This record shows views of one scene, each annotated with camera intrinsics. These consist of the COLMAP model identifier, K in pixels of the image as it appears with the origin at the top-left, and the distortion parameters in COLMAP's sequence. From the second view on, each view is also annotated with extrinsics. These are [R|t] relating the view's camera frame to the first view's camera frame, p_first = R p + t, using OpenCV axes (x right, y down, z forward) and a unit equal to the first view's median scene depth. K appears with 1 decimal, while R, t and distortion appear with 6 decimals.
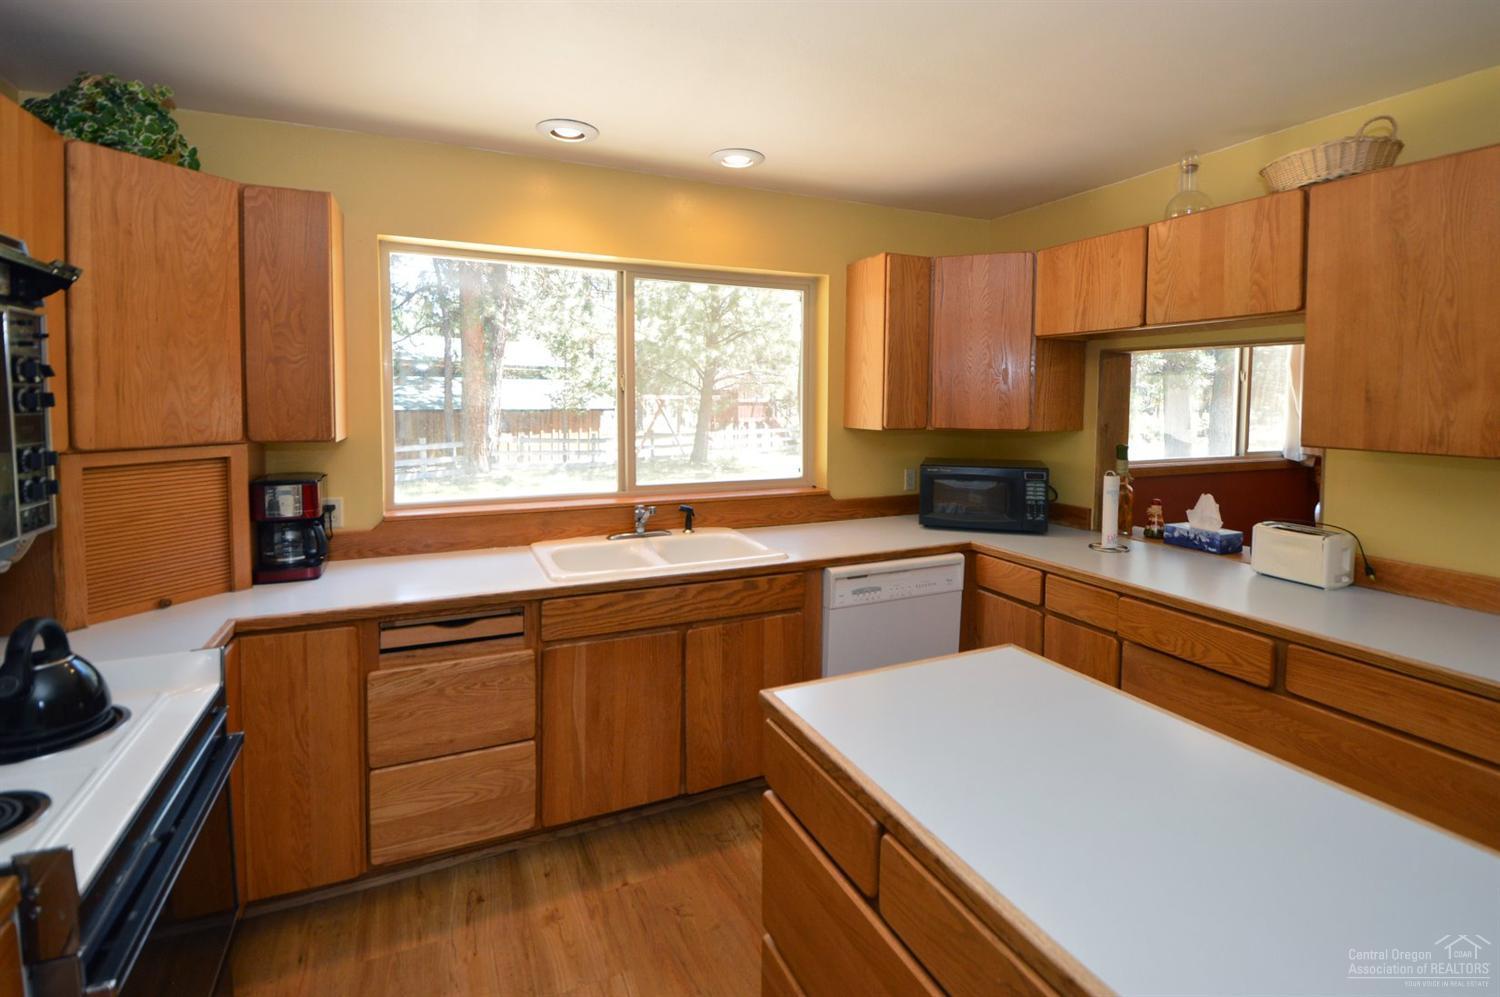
lens RADIAL K [[689.8, 0, 735.4], [0, 689.8, 431.9], [0, 0, 1]] dist [-0.004542, -0.000501]
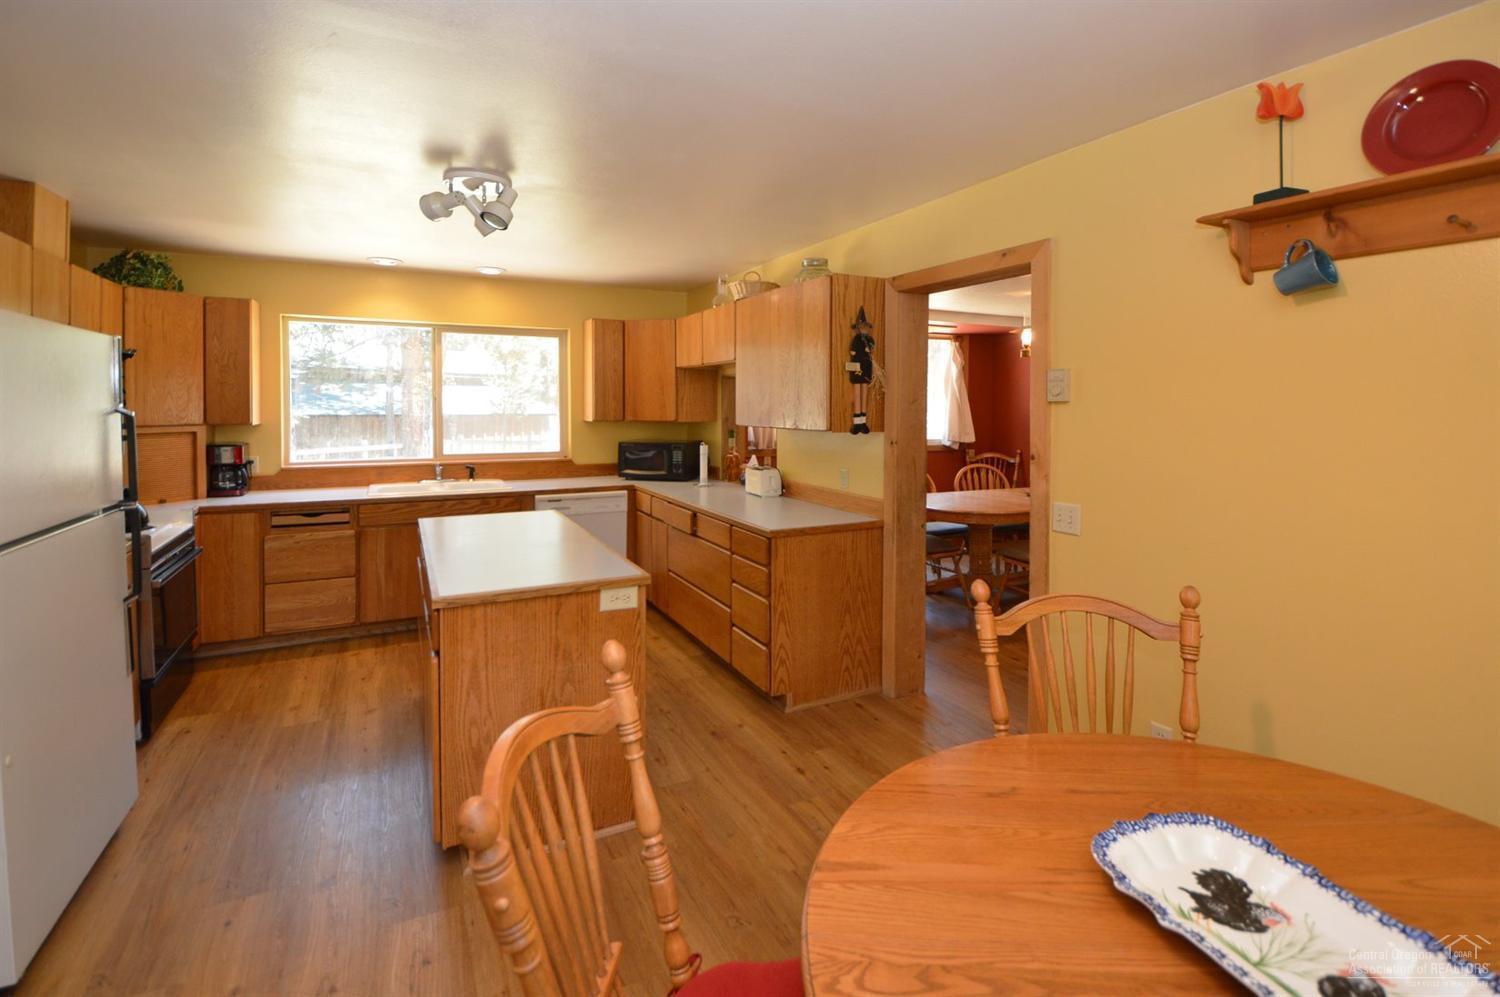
lens RADIAL K [[722.3, 0, 768.1], [0, 722.3, 417.8], [0, 0, 1]] dist [0.002697, -0.001109]
pose [[0.998602, -0.002790, 0.052792, 0.761592], [0.004338, 0.999564, -0.029219, 0.058792], [-0.052687, 0.029408, 0.998178, -1.110544]]
